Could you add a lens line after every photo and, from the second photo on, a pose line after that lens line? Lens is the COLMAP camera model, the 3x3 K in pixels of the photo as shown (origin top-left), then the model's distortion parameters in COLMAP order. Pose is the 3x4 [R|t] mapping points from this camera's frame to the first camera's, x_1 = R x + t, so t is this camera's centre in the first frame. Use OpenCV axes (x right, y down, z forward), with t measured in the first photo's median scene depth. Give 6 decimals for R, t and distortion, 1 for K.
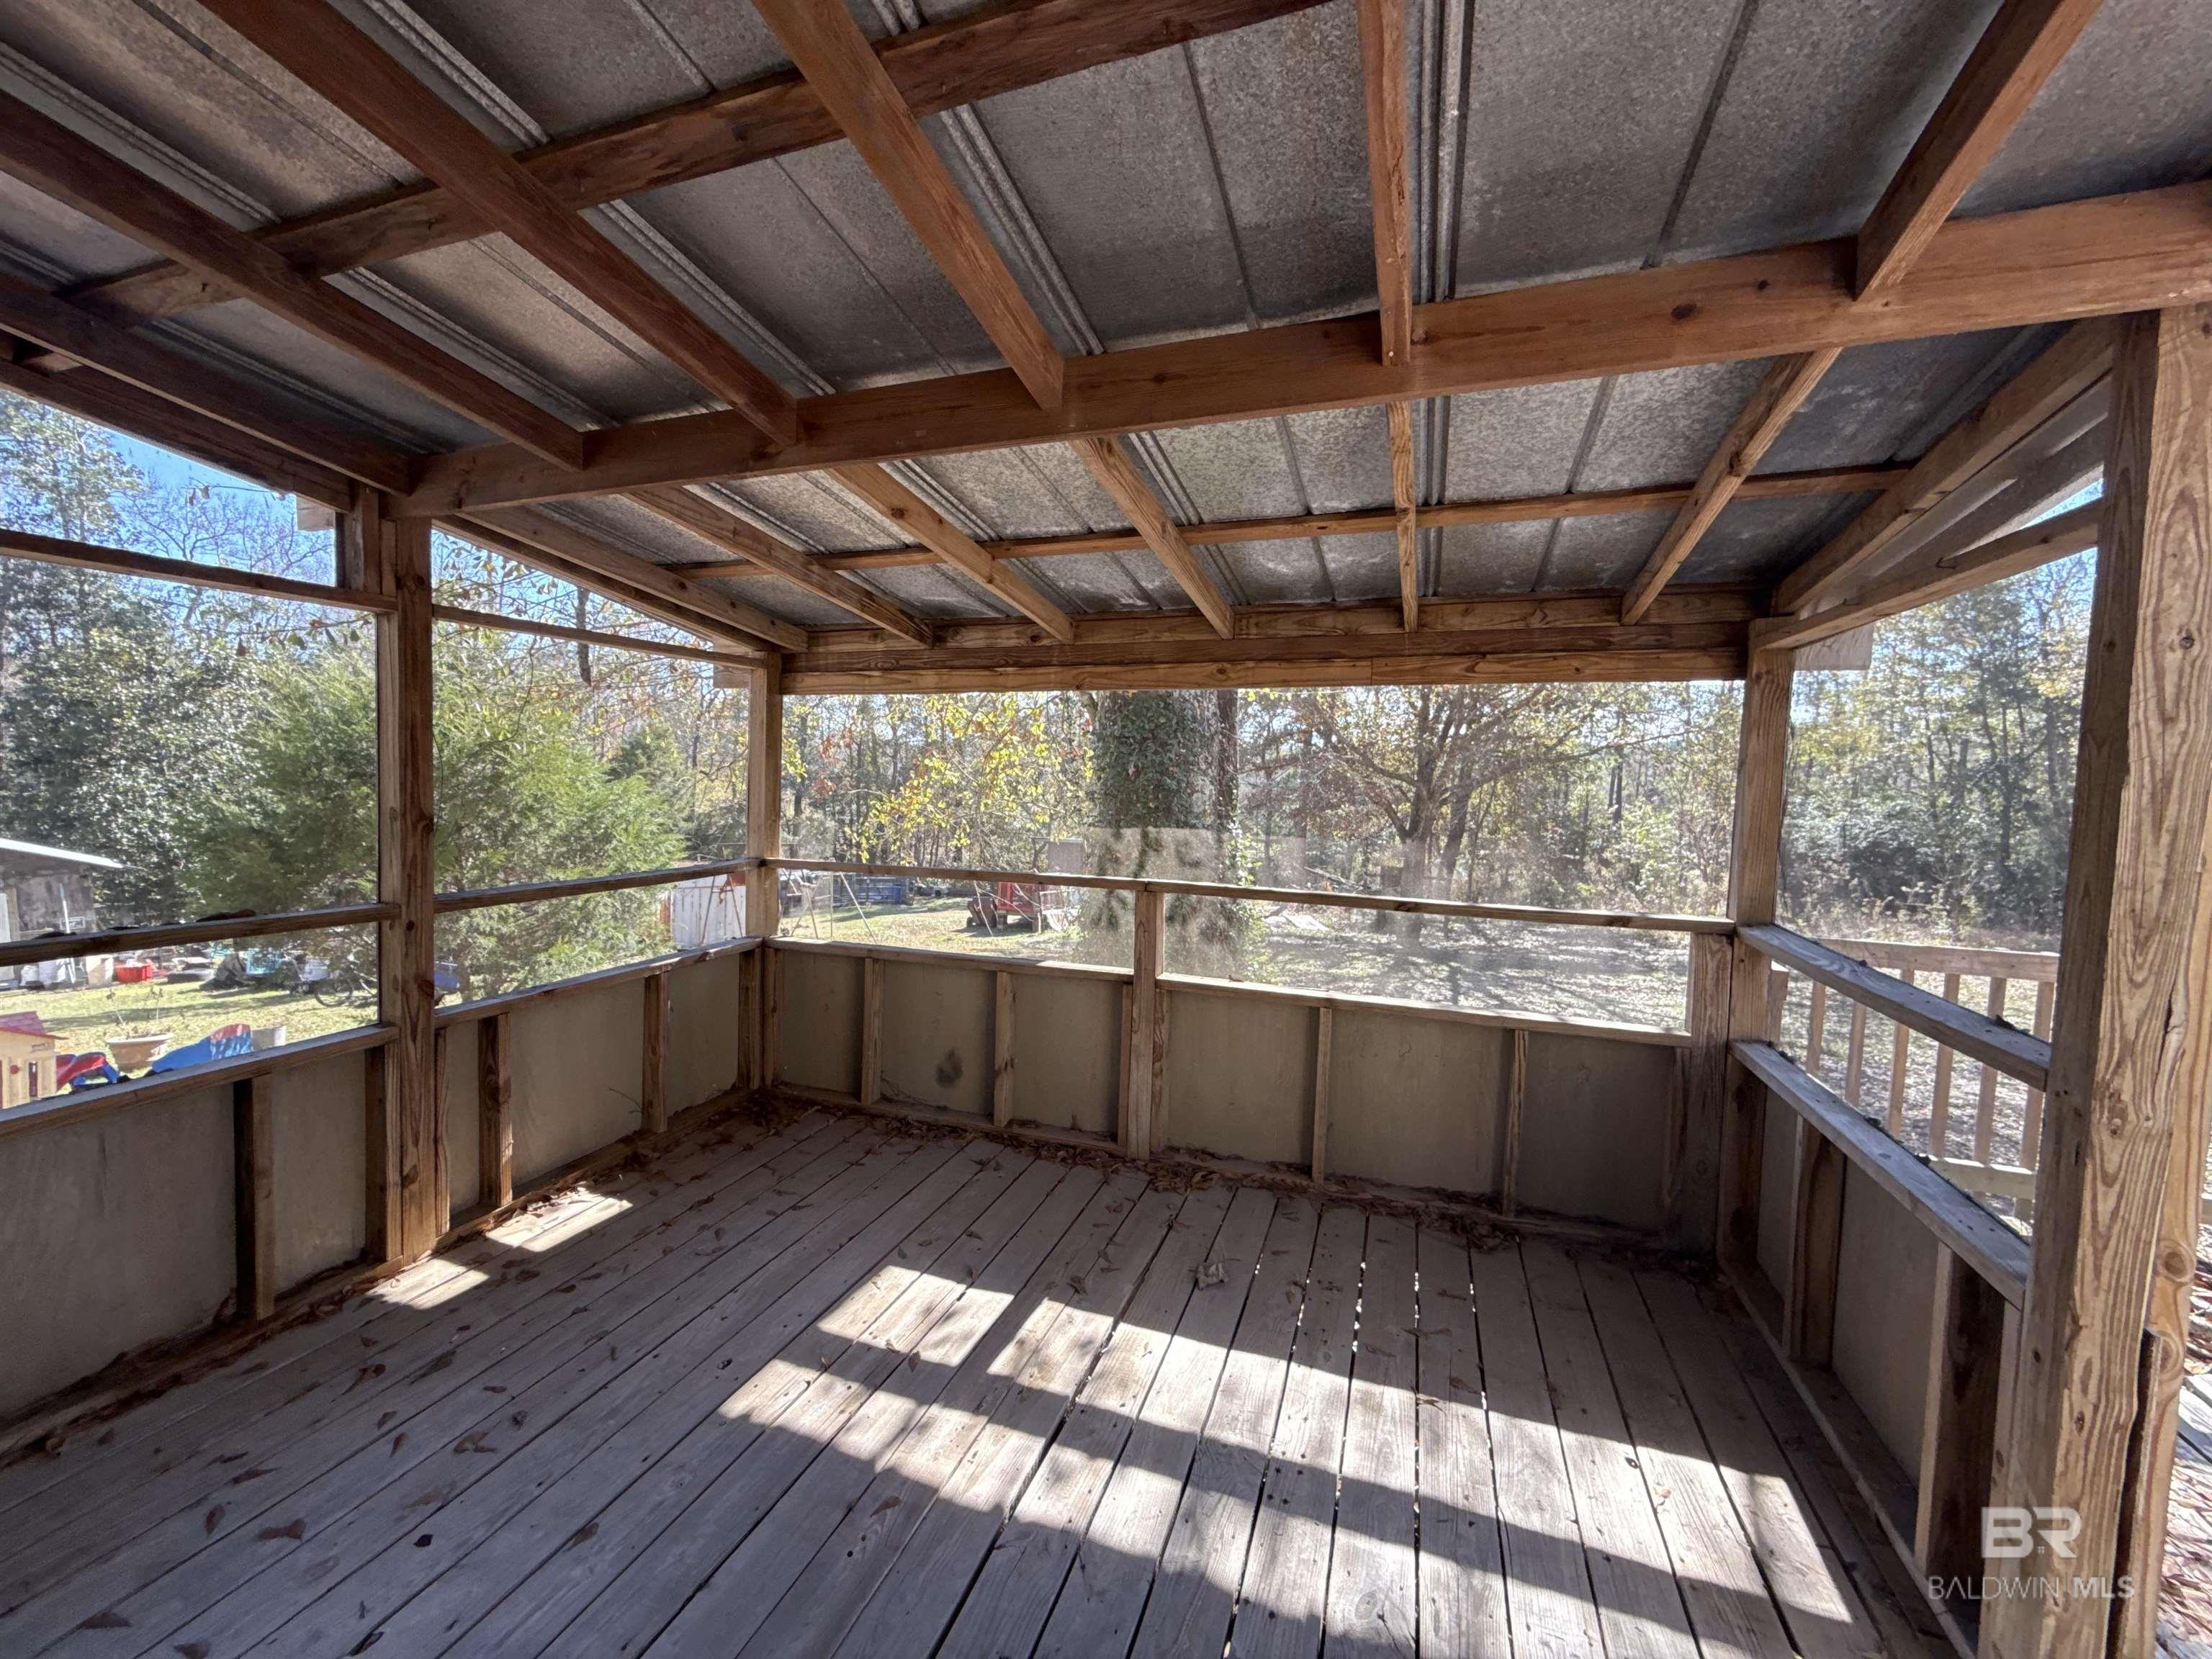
lens RADIAL K [[879.6, 0, 1093.4], [0, 879.6, 828.2], [0, 0, 1]] dist [0.000170, -0.000003]
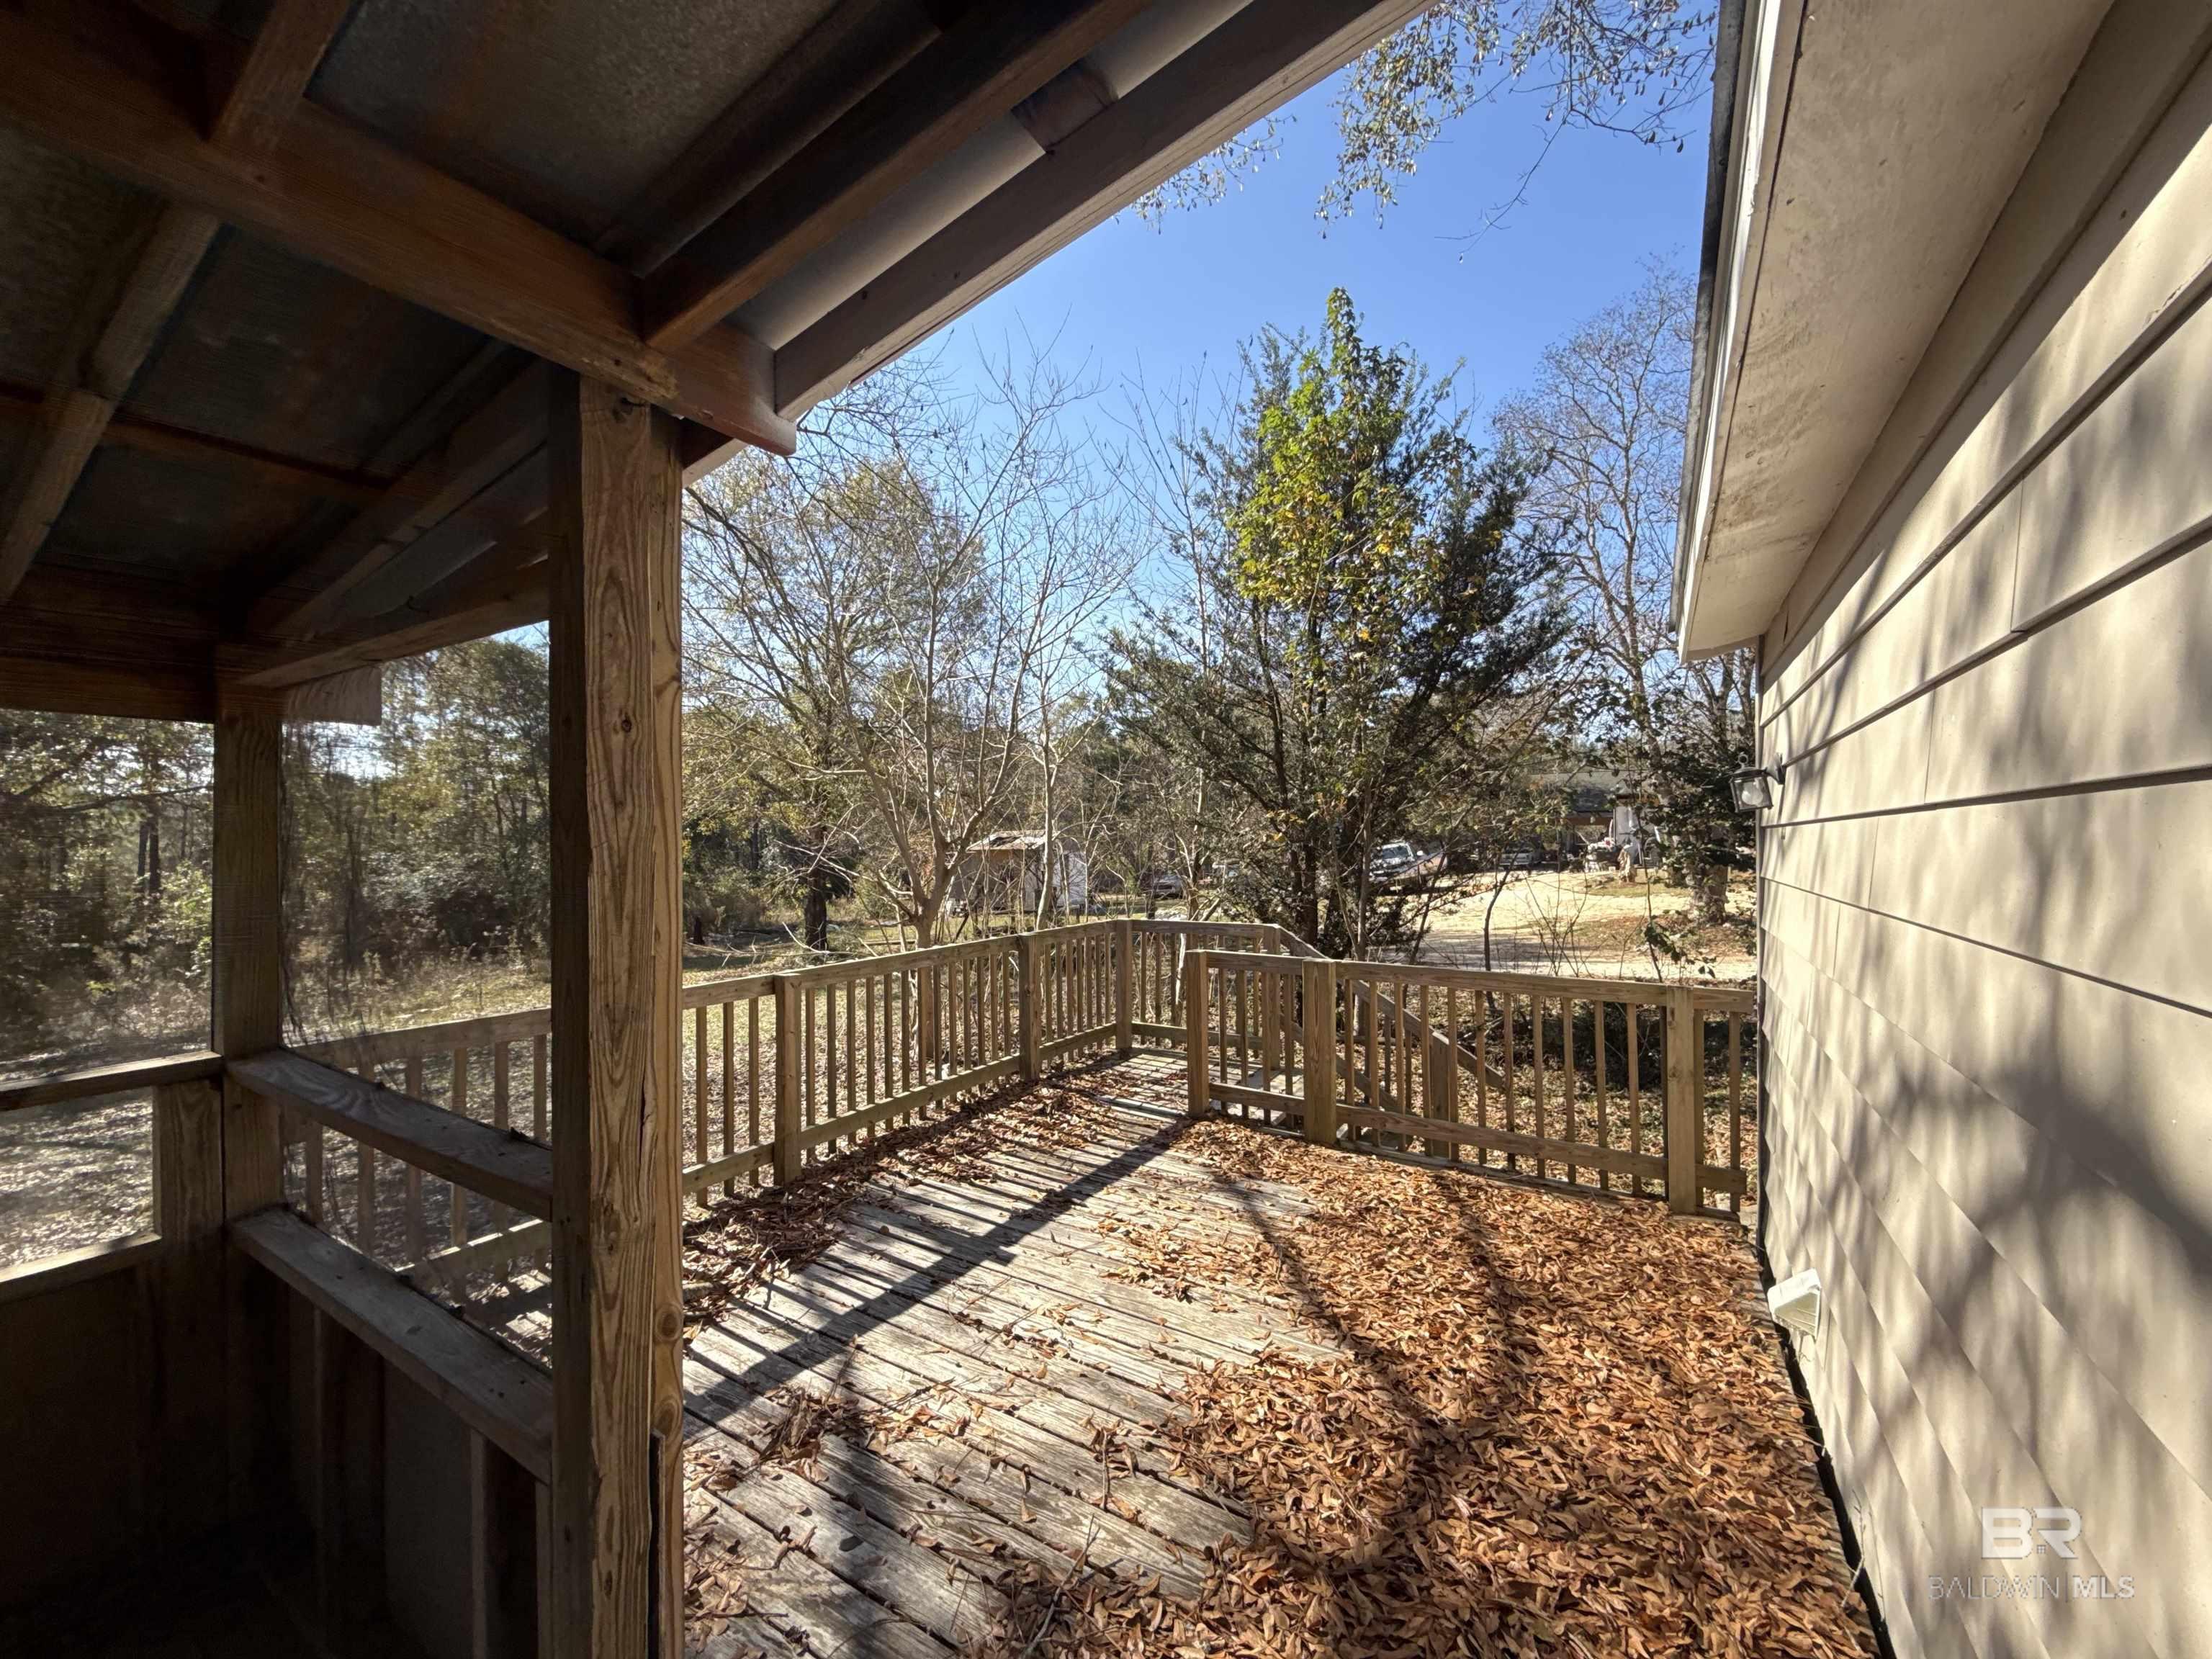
lens RADIAL K [[879.6, 0, 1103.2], [0, 879.6, 841.1], [0, 0, 1]] dist [0.000170, -0.000003]
pose [[0.210012, -0.026493, 0.977340, 0.234119], [0.072723, 0.997287, 0.011407, -0.032918], [-0.974991, 0.068679, 0.211368, 0.168695]]
